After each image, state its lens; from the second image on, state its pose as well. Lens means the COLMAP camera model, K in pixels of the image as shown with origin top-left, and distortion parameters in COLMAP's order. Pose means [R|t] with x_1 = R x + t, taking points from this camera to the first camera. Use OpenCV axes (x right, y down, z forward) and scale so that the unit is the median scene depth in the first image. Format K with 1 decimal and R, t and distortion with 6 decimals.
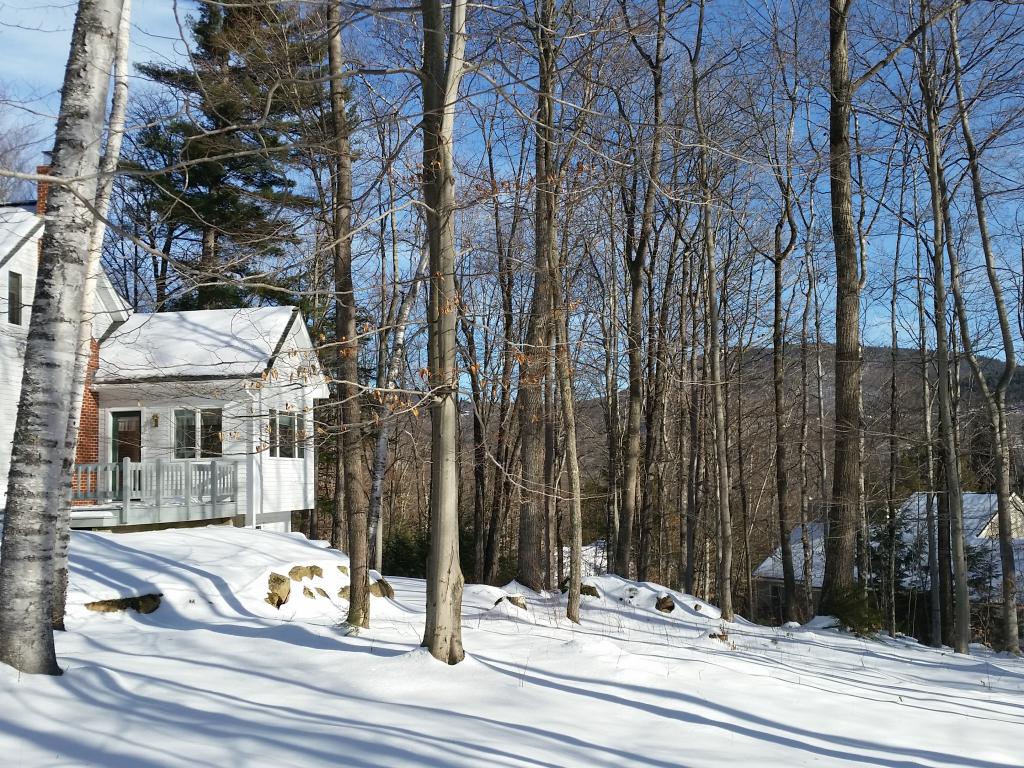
lens RADIAL K [[1092.5, 0, 512.0], [0, 1092.5, 384.0], [0, 0, 1]] dist [0.218176, -0.521120]
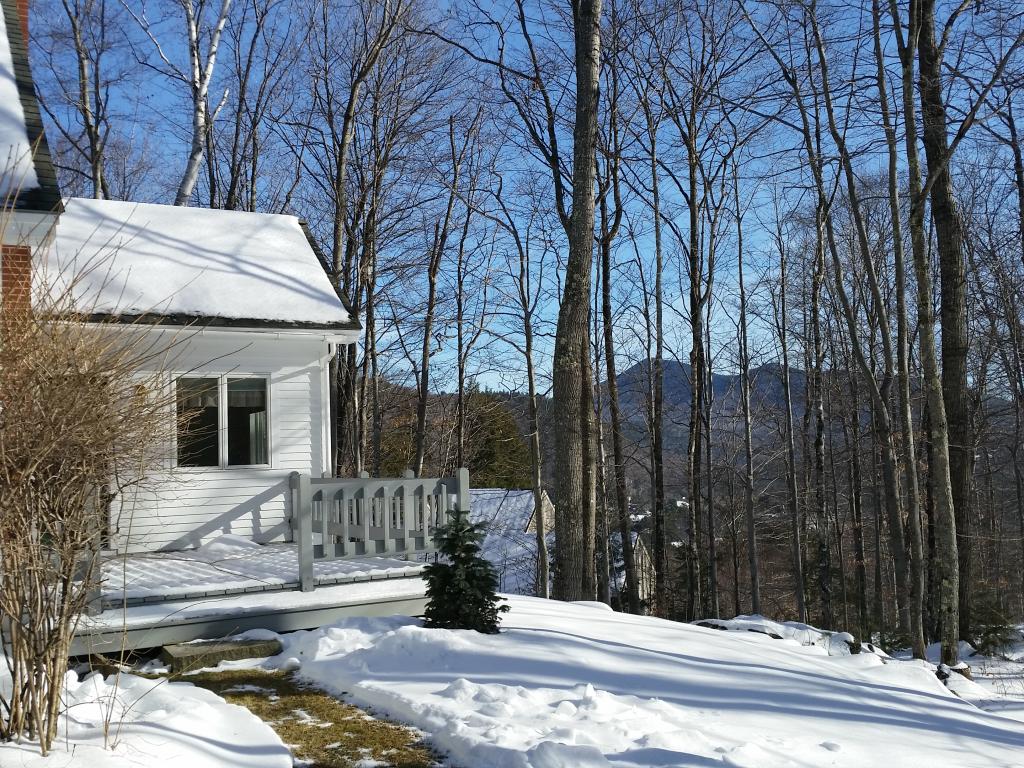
lens RADIAL K [[1092.5, 0, 512.0], [0, 1092.5, 384.0], [0, 0, 1]] dist [0.218176, -0.521120]
pose [[0.792747, 0.041625, 0.608128, -0.502407], [-0.045137, 0.998935, -0.009536, 0.023831], [-0.607877, -0.019889, 0.793782, 0.462643]]
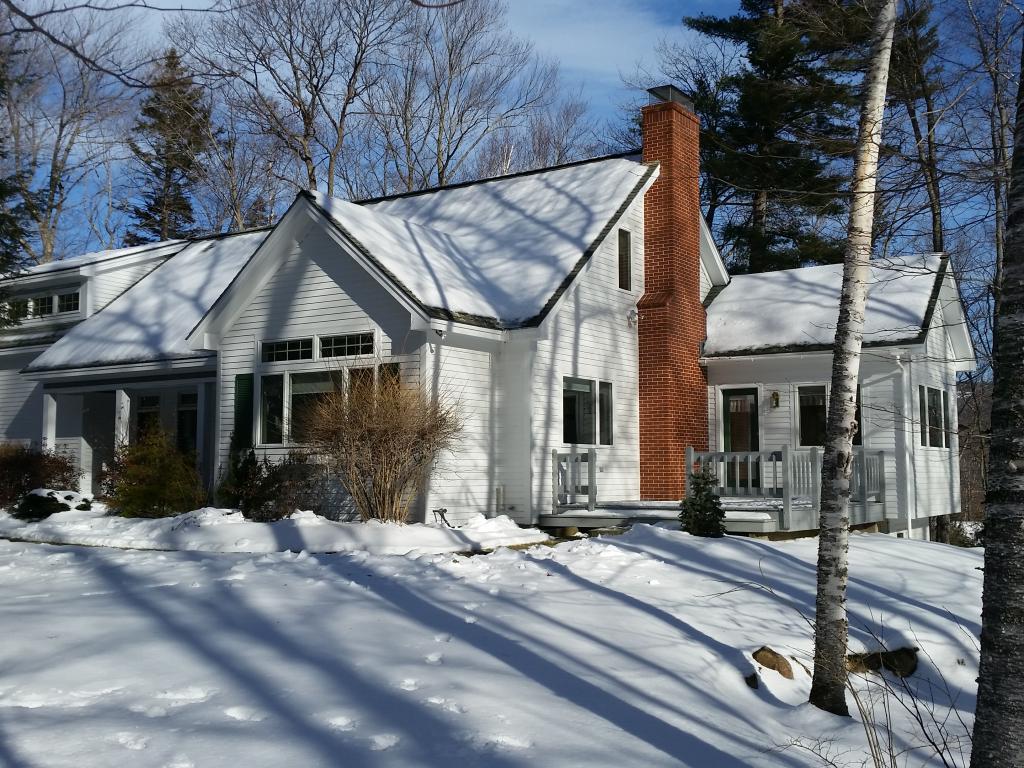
lens RADIAL K [[1092.5, 0, 512.0], [0, 1092.5, 384.0], [0, 0, 1]] dist [0.218176, -0.521120]
pose [[0.910206, -0.008911, -0.414060, -0.156537], [0.015894, 0.999784, 0.013422, 0.006805], [0.413850, -0.018798, 0.910151, 0.164178]]
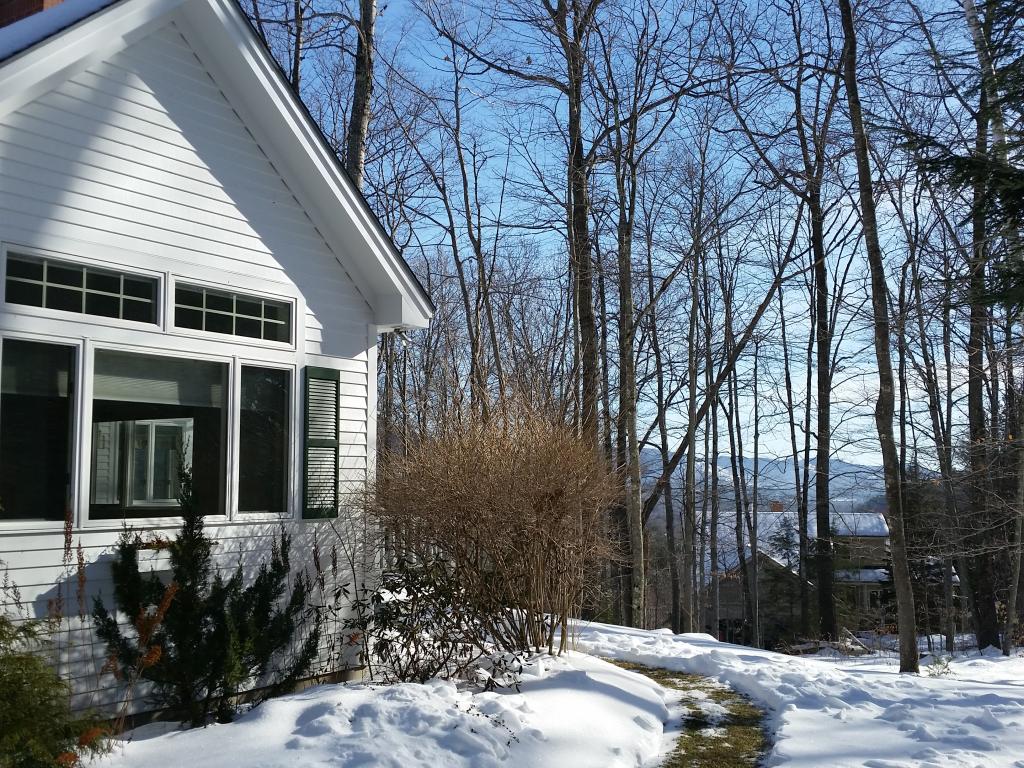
lens RADIAL K [[1092.5, 0, 512.0], [0, 1092.5, 384.0], [0, 0, 1]] dist [0.218176, -0.521120]
pose [[0.431660, 0.111393, 0.895132, -0.769667], [-0.086683, 0.992876, -0.081755, 0.030113], [-0.897862, -0.042303, 0.438240, 0.511695]]
